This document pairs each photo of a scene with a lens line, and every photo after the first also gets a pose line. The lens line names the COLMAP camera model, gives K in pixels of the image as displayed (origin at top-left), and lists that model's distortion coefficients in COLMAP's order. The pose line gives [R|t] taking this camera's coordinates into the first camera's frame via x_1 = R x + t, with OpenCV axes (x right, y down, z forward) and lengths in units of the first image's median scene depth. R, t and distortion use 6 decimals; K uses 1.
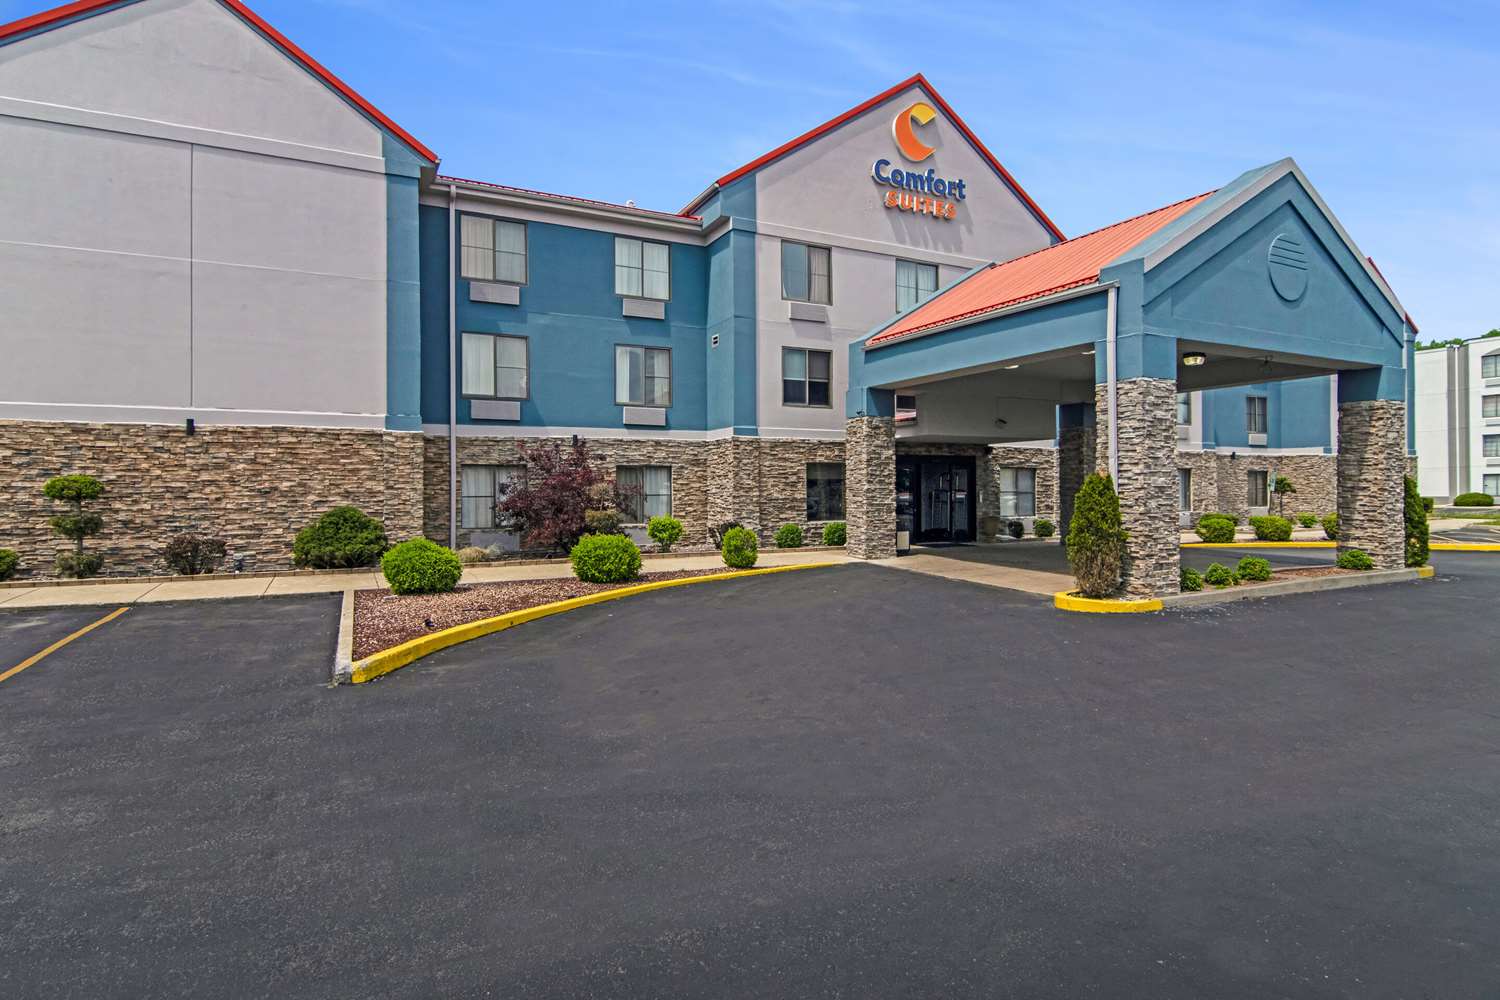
lens RADIAL K [[791.3, 0, 750.0], [0, 791.3, 489.1], [0, 0, 1]] dist [-0.003224, -0.000210]
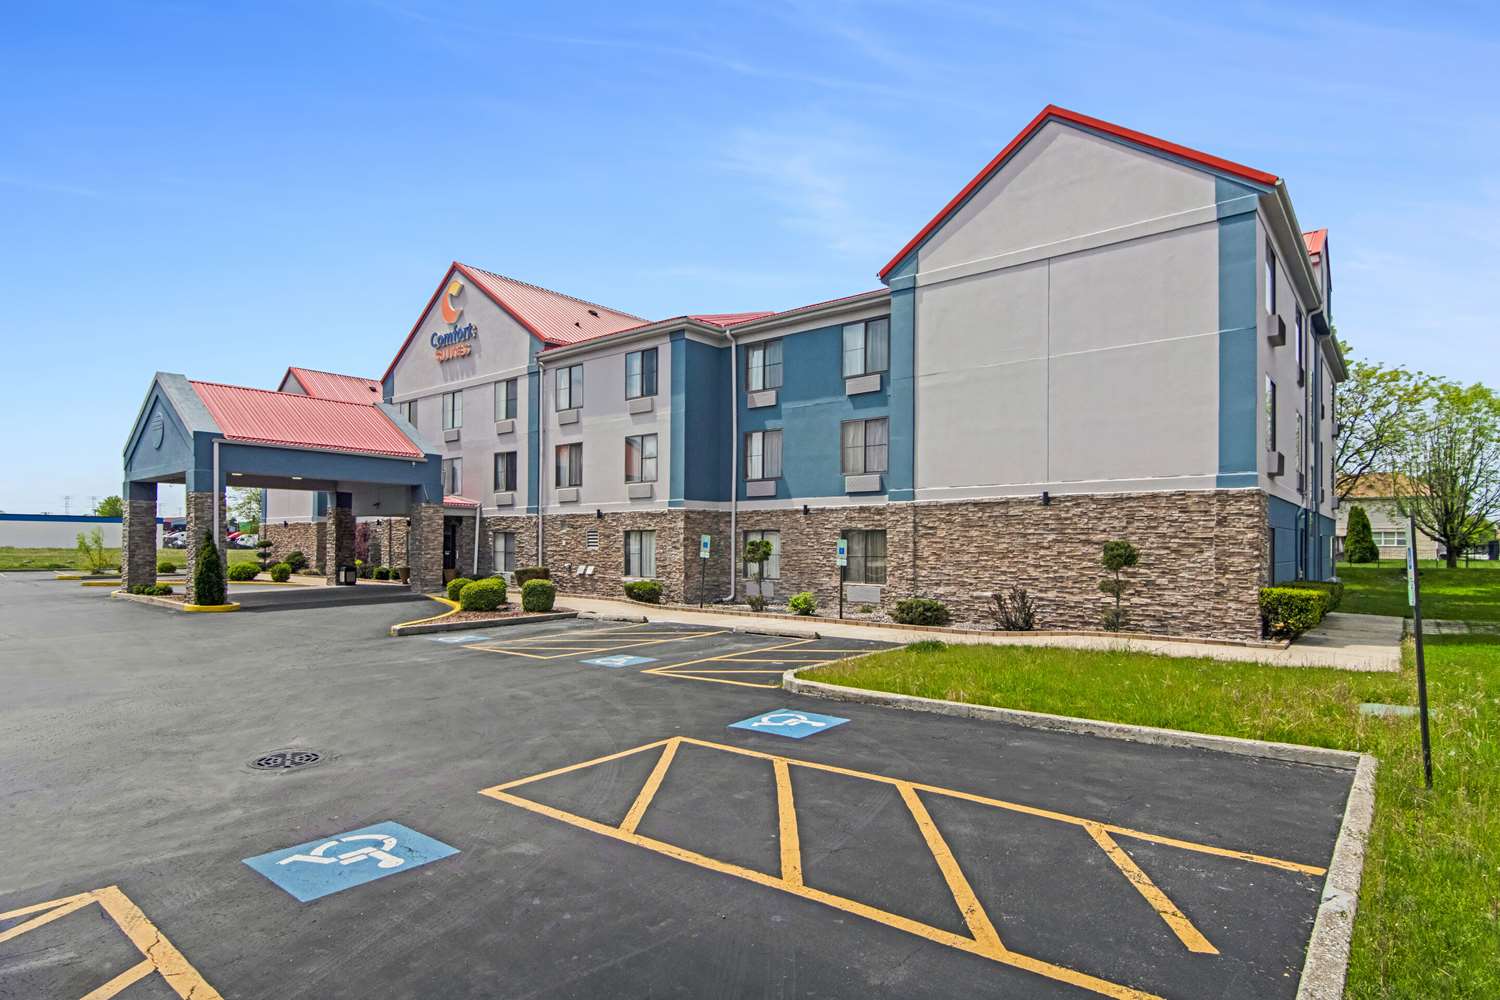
lens RADIAL K [[791.3, 0, 734.0], [0, 791.3, 541.7], [0, 0, 1]] dist [-0.003224, -0.000210]
pose [[0.393996, 0.000728, -0.919112, 0.888948], [-0.012396, 0.999913, -0.004521, -0.006358], [0.919028, 0.013175, 0.393971, 0.460677]]
